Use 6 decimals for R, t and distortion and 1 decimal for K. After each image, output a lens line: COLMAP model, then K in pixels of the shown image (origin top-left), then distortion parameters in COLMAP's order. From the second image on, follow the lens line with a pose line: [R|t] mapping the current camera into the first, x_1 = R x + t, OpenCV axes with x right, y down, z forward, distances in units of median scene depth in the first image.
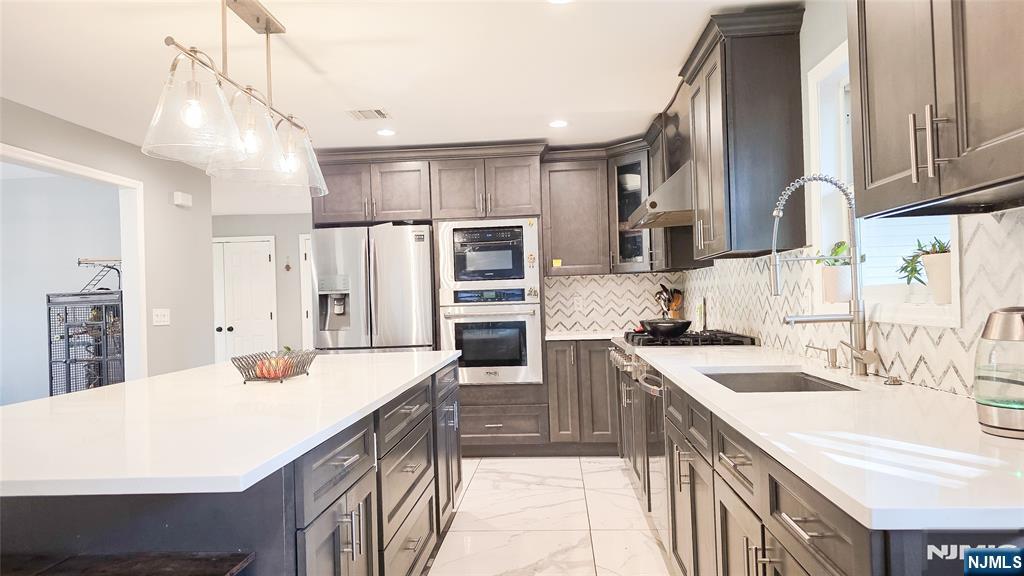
lens RADIAL K [[682.9, 0, 504.4], [0, 682.9, 290.4], [0, 0, 1]] dist [0.092658, -0.117846]
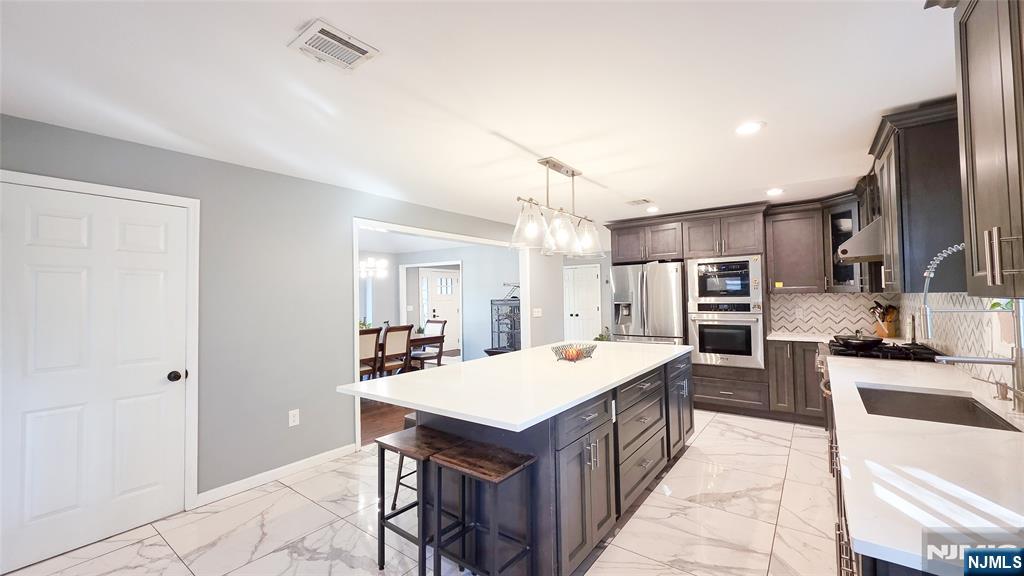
lens RADIAL K [[409.5, 0, 510.4], [0, 409.5, 287.1], [0, 0, 1]] dist [0.001660, 0.000082]
pose [[0.842646, 0.004304, -0.538450, 0.069549], [-0.002004, 0.999986, 0.004857, -0.041210], [0.538464, -0.003014, 0.842643, -0.024543]]
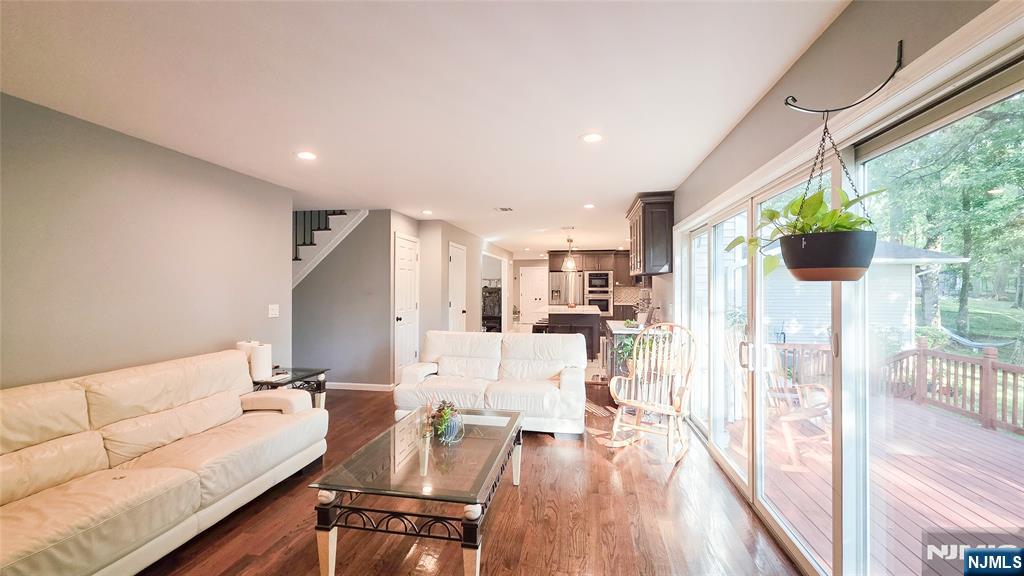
lens RADIAL K [[409.5, 0, 510.4], [0, 409.5, 287.1], [0, 0, 1]] dist [0.001660, 0.000082]
pose [[0.993775, 0.031039, -0.106993, -0.258592], [-0.029617, 0.999451, 0.014860, -0.037254], [0.107396, -0.011599, 0.994149, -1.230060]]
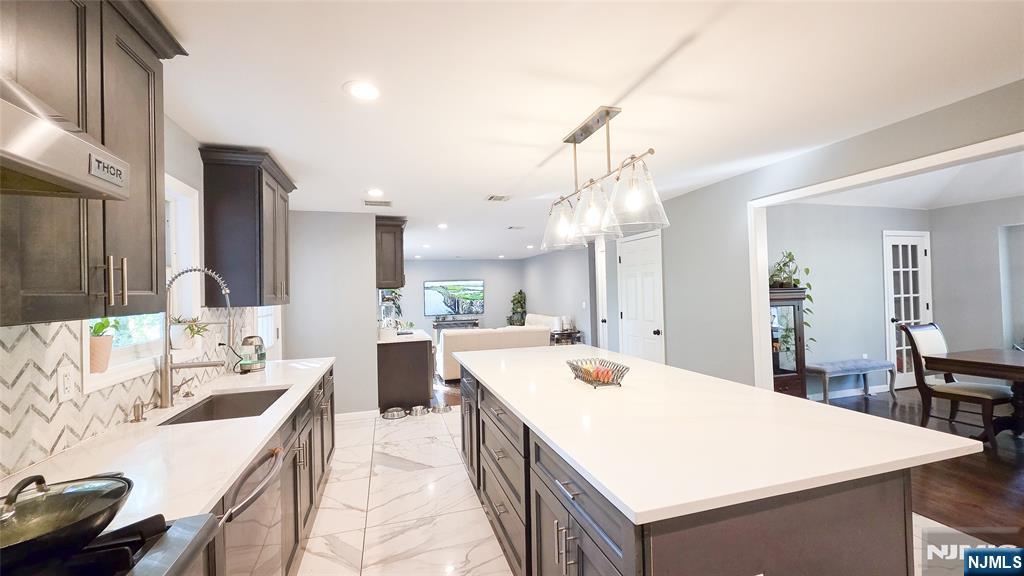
lens RADIAL K [[409.5, 0, 510.4], [0, 409.5, 287.1], [0, 0, 1]] dist [0.001660, 0.000082]
pose [[-0.931719, 0.048751, -0.359892, 0.064113], [0.058105, 0.998195, -0.015210, -0.032065], [0.358501, -0.035083, -0.932870, 0.935296]]
